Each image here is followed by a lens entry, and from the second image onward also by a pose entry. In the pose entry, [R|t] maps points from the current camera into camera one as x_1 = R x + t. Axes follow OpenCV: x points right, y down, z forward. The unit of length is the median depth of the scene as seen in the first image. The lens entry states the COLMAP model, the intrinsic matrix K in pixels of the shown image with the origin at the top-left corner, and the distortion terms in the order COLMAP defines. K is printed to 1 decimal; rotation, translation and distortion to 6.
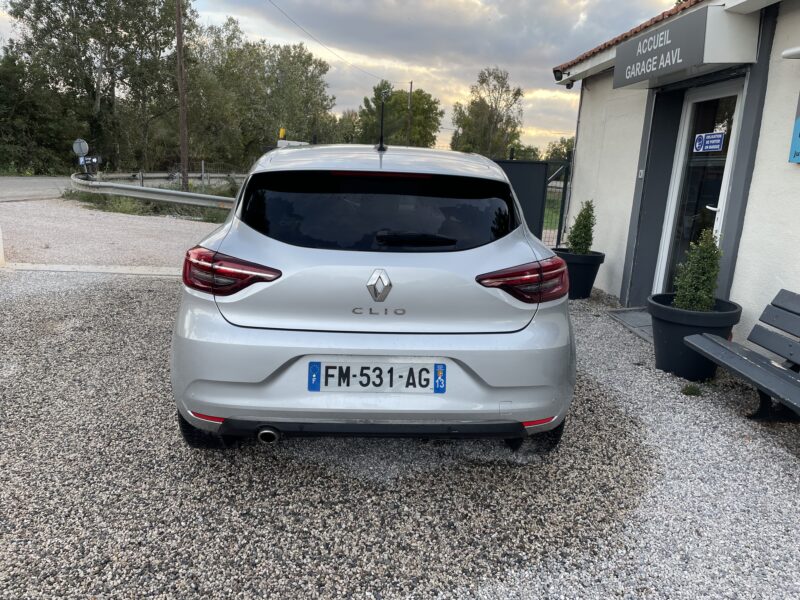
lens RADIAL K [[599.4, 0, 400.0], [0, 599.4, 300.0], [0, 0, 1]] dist [0.094648, -0.114060]
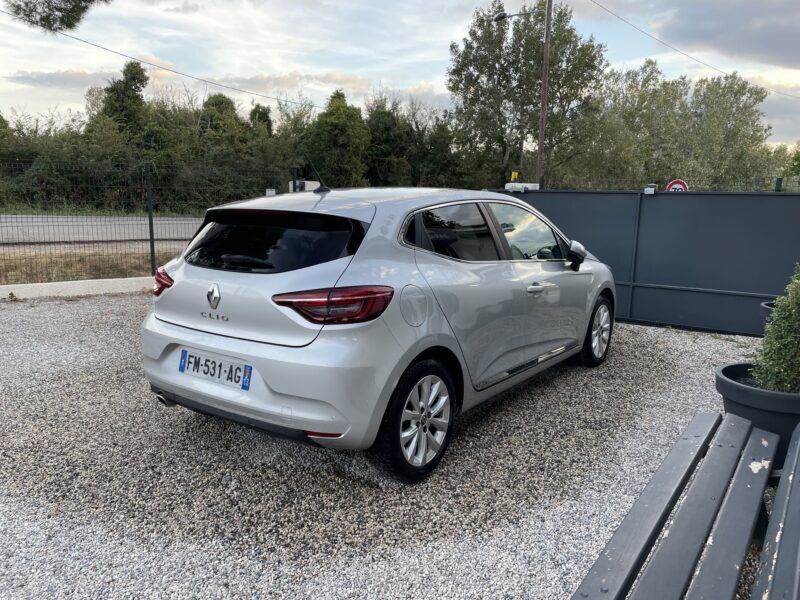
lens RADIAL K [[599.8, 0, 402.9], [0, 599.8, 298.1], [0, 0, 1]] dist [0.102319, -0.129087]
pose [[0.787307, 0.073936, -0.612112, 0.799810], [-0.116916, 0.992674, -0.030475, -0.020567], [0.605374, 0.095559, 0.790184, 0.169169]]
